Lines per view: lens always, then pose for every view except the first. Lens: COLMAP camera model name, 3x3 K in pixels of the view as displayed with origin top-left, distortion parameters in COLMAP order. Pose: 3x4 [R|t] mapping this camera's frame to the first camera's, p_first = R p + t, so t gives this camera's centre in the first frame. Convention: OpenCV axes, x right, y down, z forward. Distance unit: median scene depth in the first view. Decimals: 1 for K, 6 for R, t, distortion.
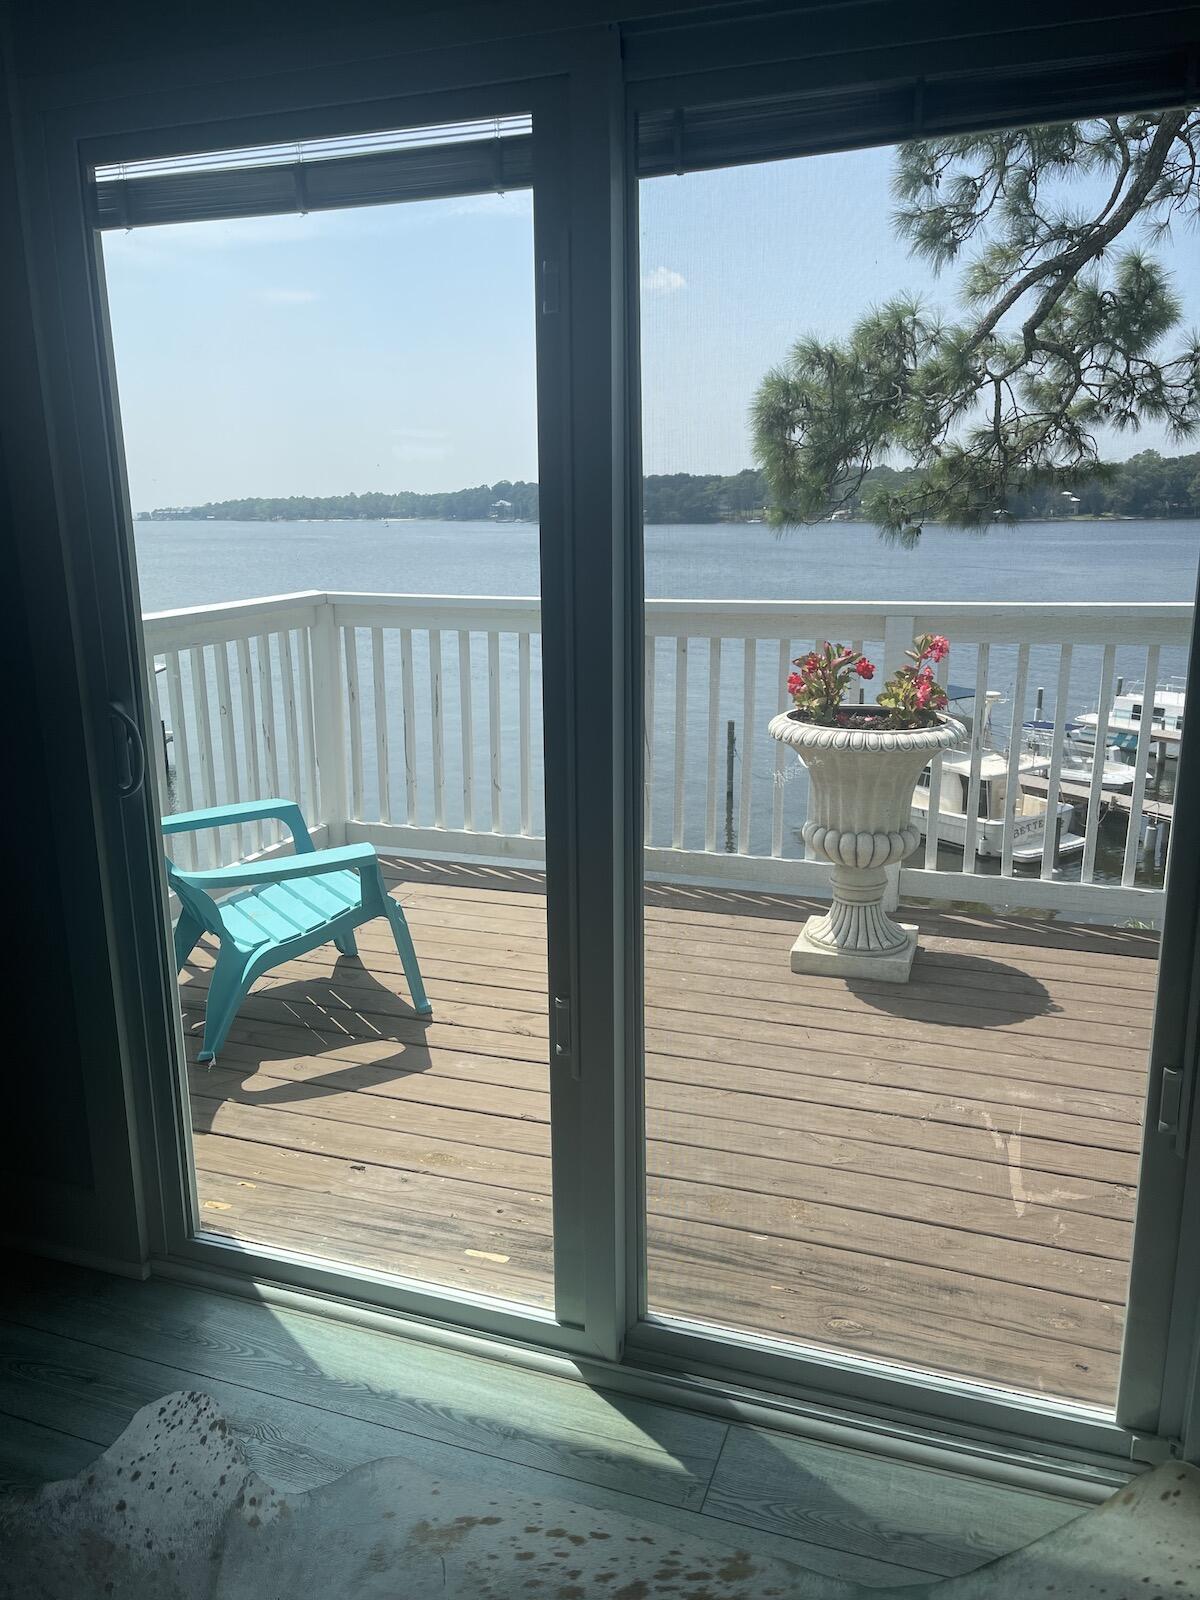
lens RADIAL K [[1197.1, 0, 600.0], [0, 1197.1, 800.0], [0, 0, 1]] dist [0.006803, 0.001240]
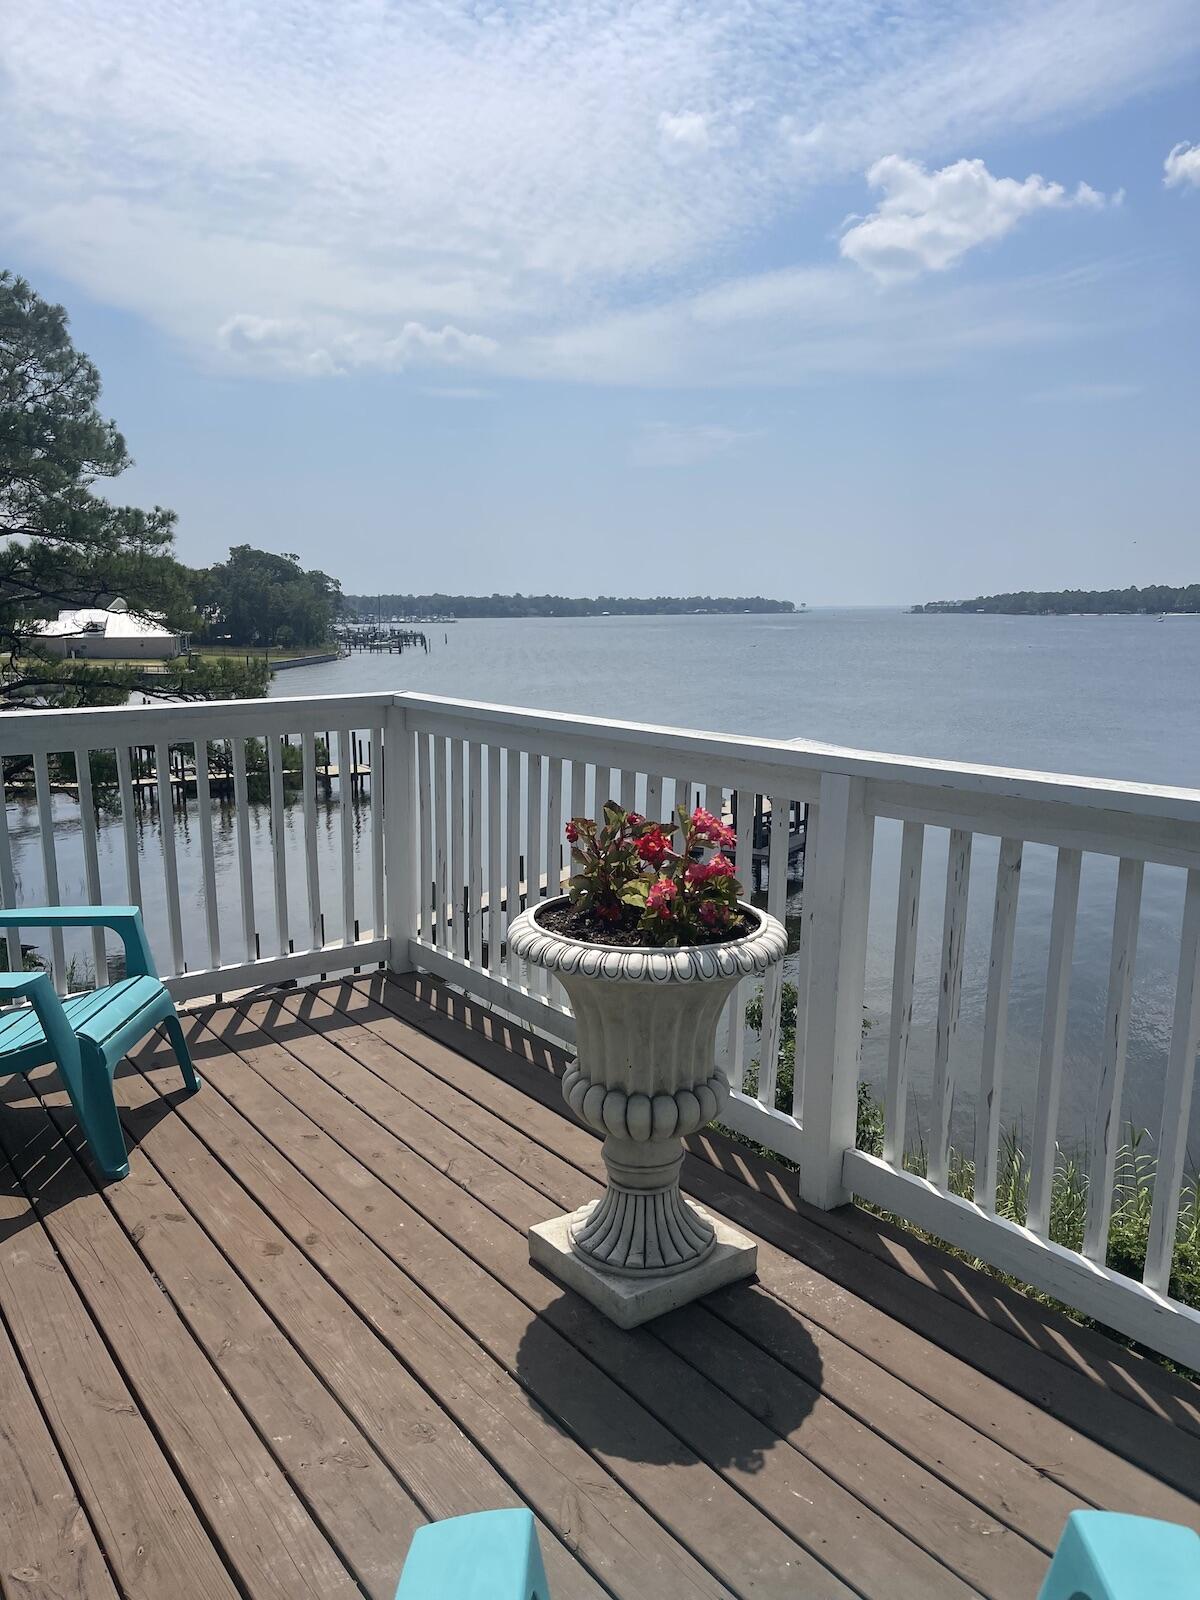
lens RADIAL K [[1197.1, 0, 600.0], [0, 1197.1, 800.0], [0, 0, 1]] dist [0.006803, 0.001240]
pose [[0.849933, 0.119657, -0.513124, 0.566097], [-0.152607, 0.988034, -0.022374, -0.132713], [0.504307, 0.097322, 0.858023, 0.374003]]
